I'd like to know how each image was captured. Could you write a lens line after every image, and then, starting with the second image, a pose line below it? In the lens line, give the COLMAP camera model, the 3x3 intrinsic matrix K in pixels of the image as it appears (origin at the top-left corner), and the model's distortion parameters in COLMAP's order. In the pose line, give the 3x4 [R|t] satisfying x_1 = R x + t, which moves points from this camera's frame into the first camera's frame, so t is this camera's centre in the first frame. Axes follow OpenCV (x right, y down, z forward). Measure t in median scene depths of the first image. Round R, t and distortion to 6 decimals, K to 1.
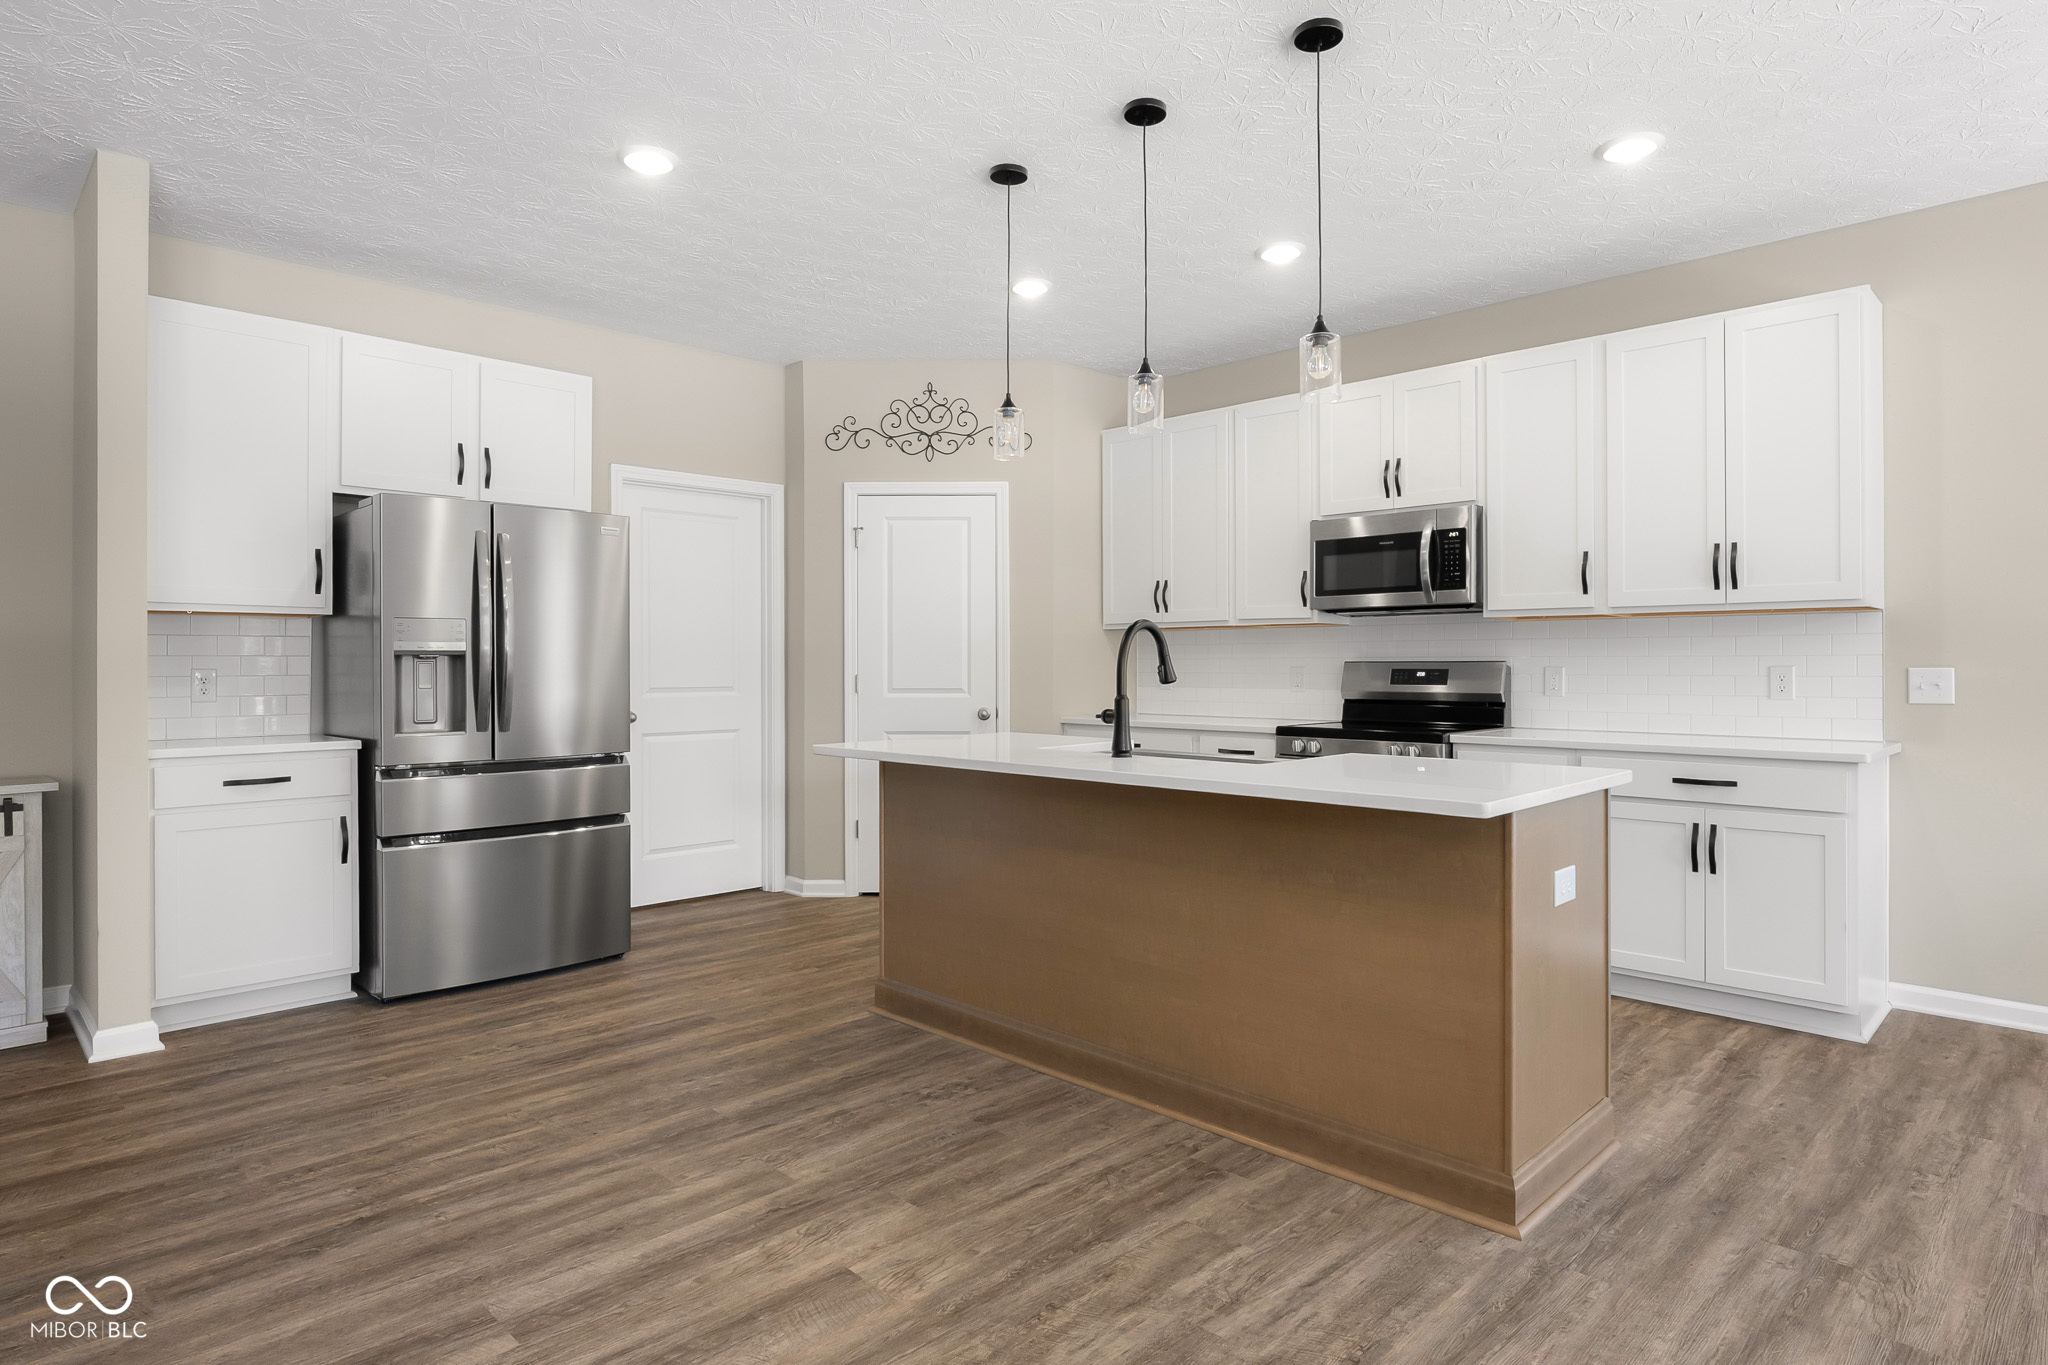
lens RADIAL K [[1136.9, 0, 1014.7], [0, 1136.9, 658.9], [0, 0, 1]] dist [-0.009928, -0.000943]
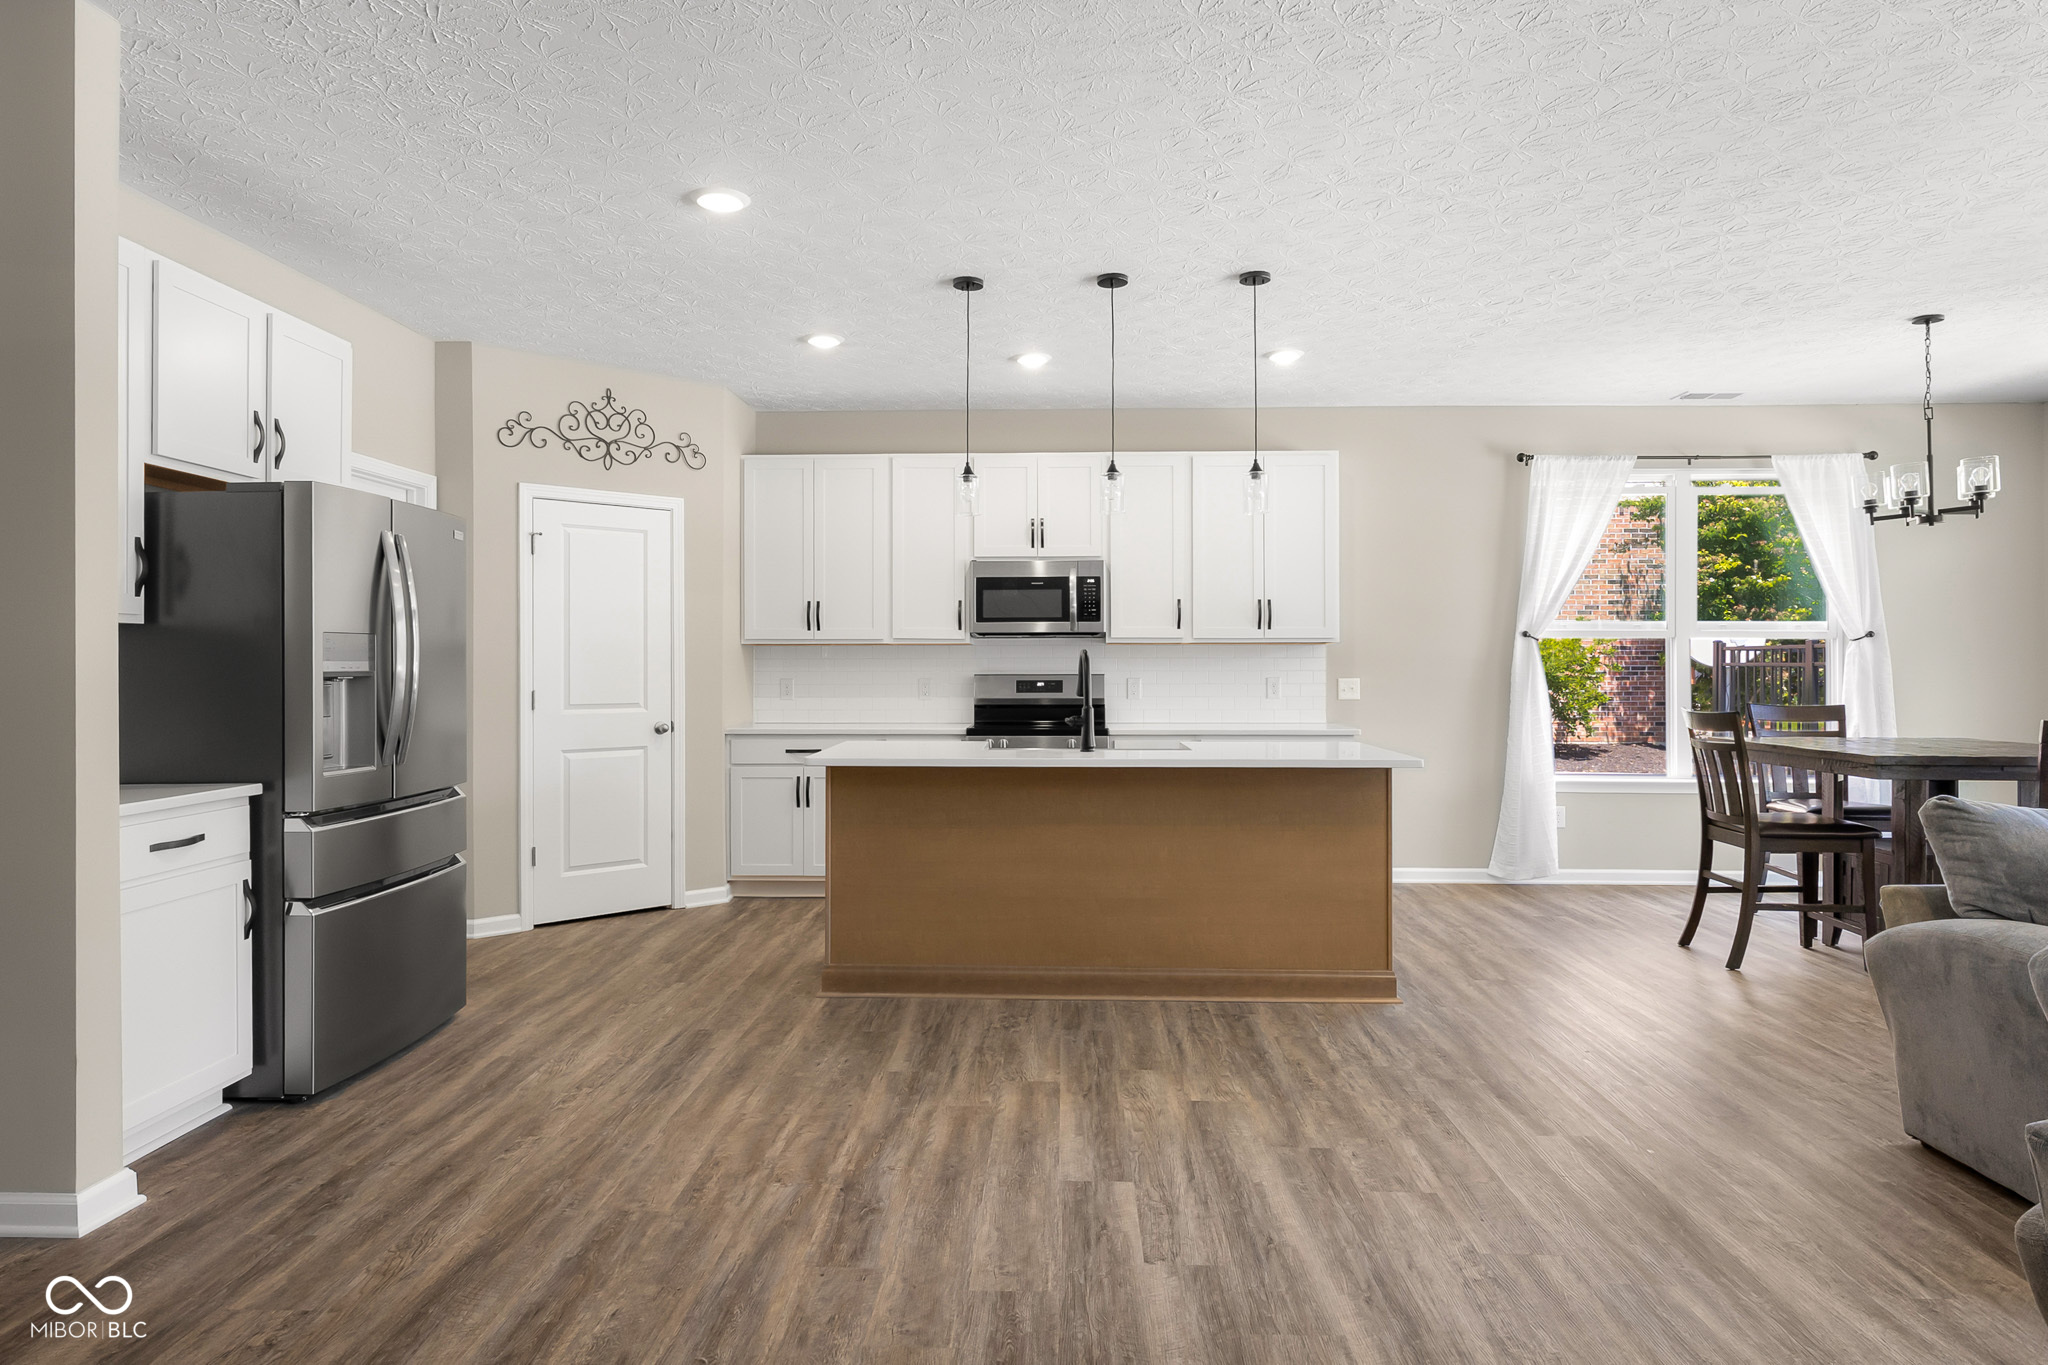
lens RADIAL K [[1228.9, 0, 1009.6], [0, 1228.9, 653.3], [0, 0, 1]] dist [-0.004968, -0.000274]
pose [[0.730990, 0.005921, 0.682362, -0.688285], [-0.002267, 0.999978, -0.006249, -0.014447], [-0.682384, 0.003021, 0.730988, -0.000283]]
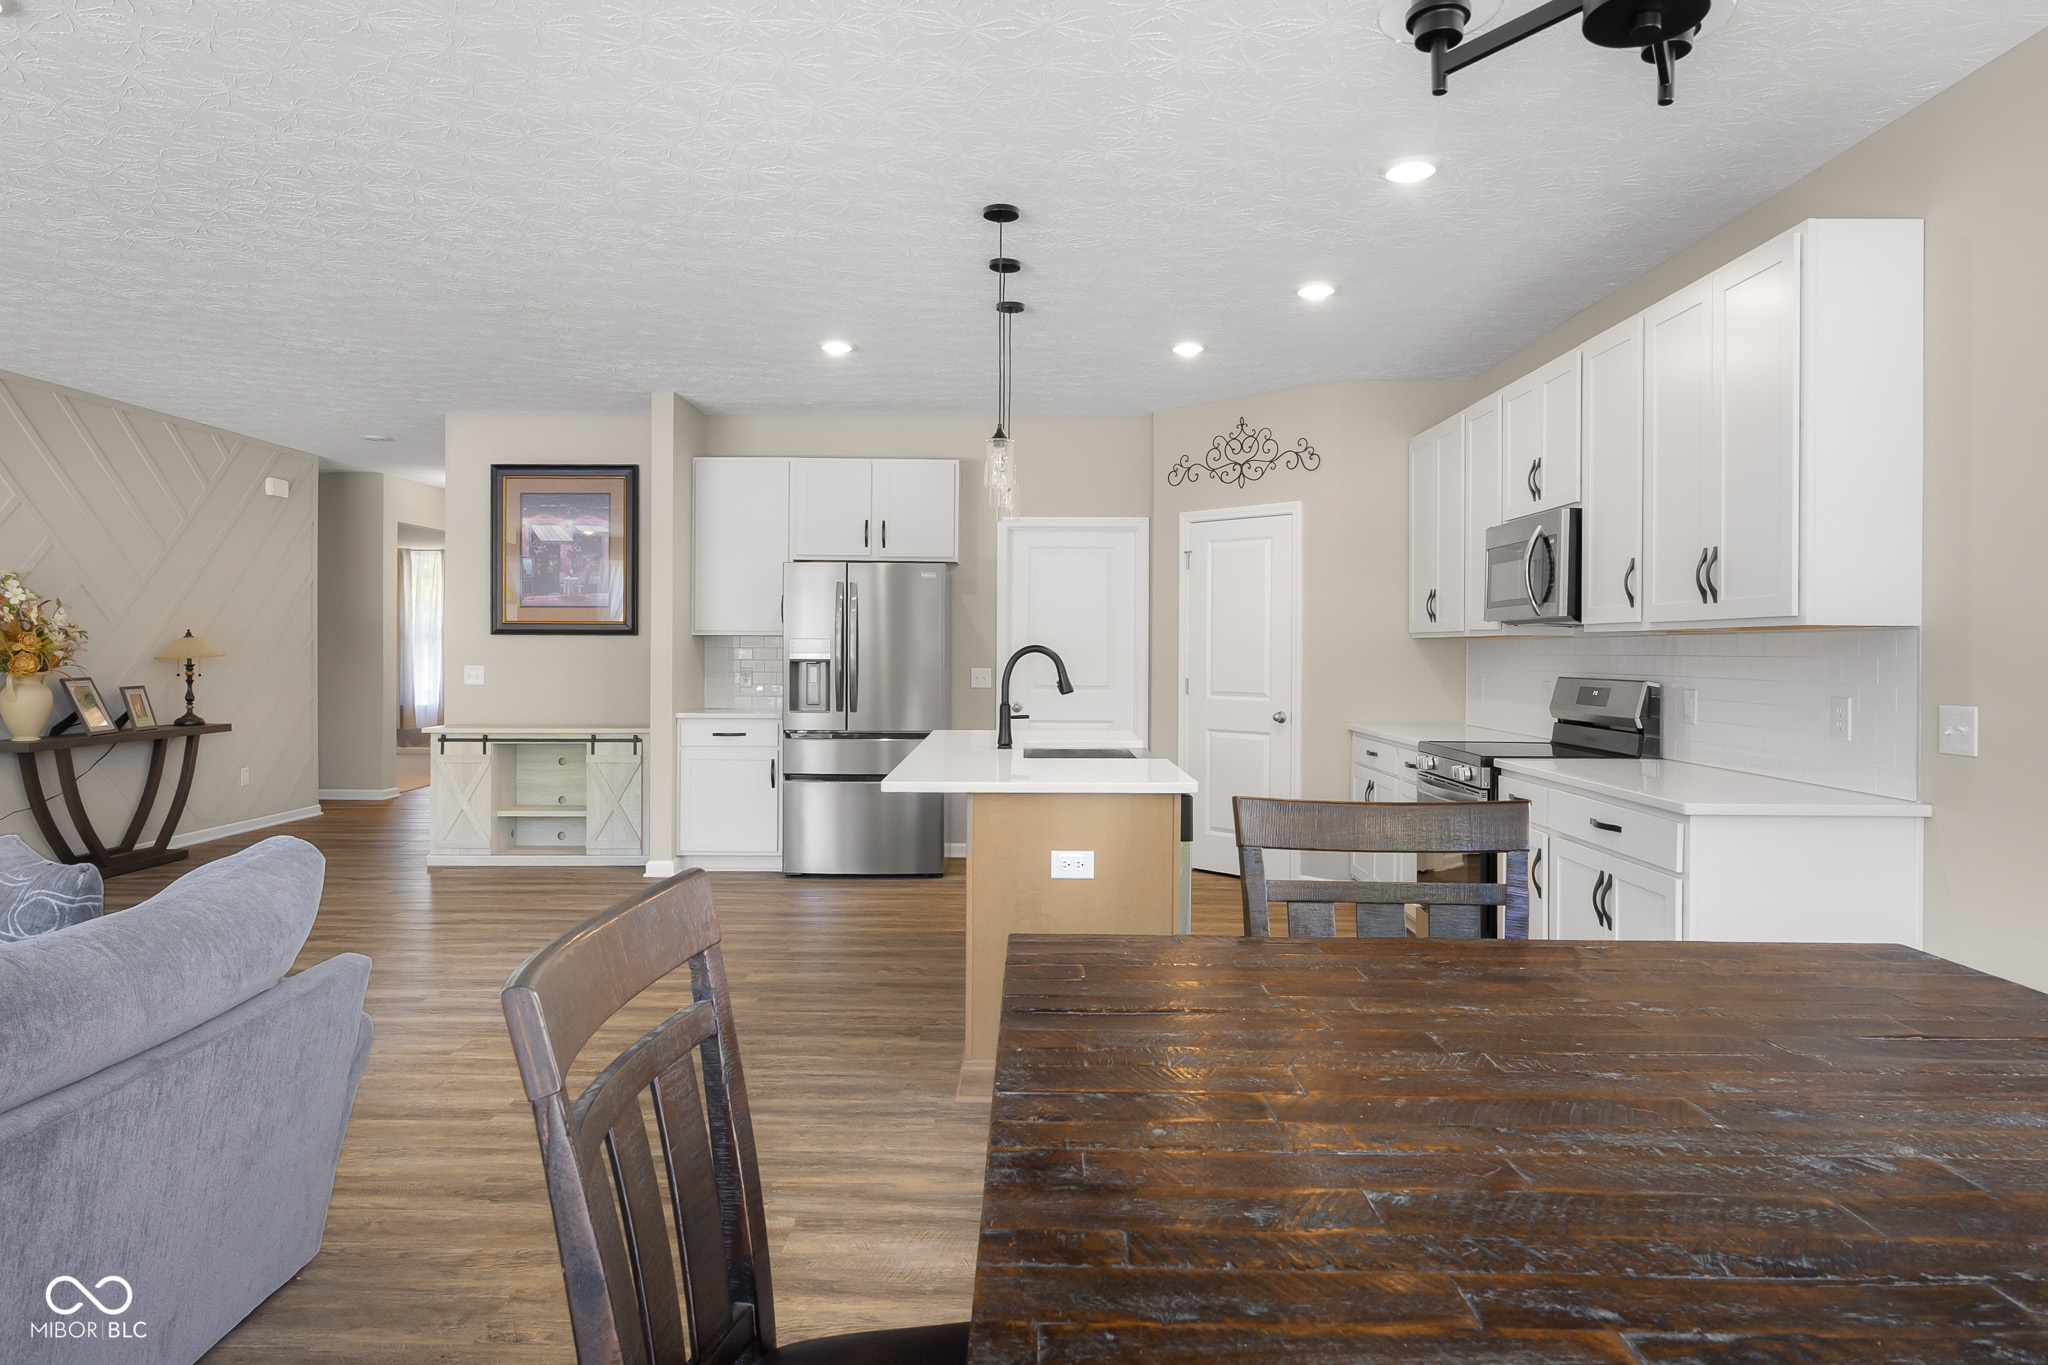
lens RADIAL K [[1228.9, 0, 1009.6], [0, 1228.9, 653.3], [0, 0, 1]] dist [-0.004968, -0.000274]
pose [[0.698892, 0.007672, -0.715186, 0.800214], [-0.005201, 0.999971, 0.005644, -0.023008], [0.715208, -0.000226, 0.698912, -0.000844]]
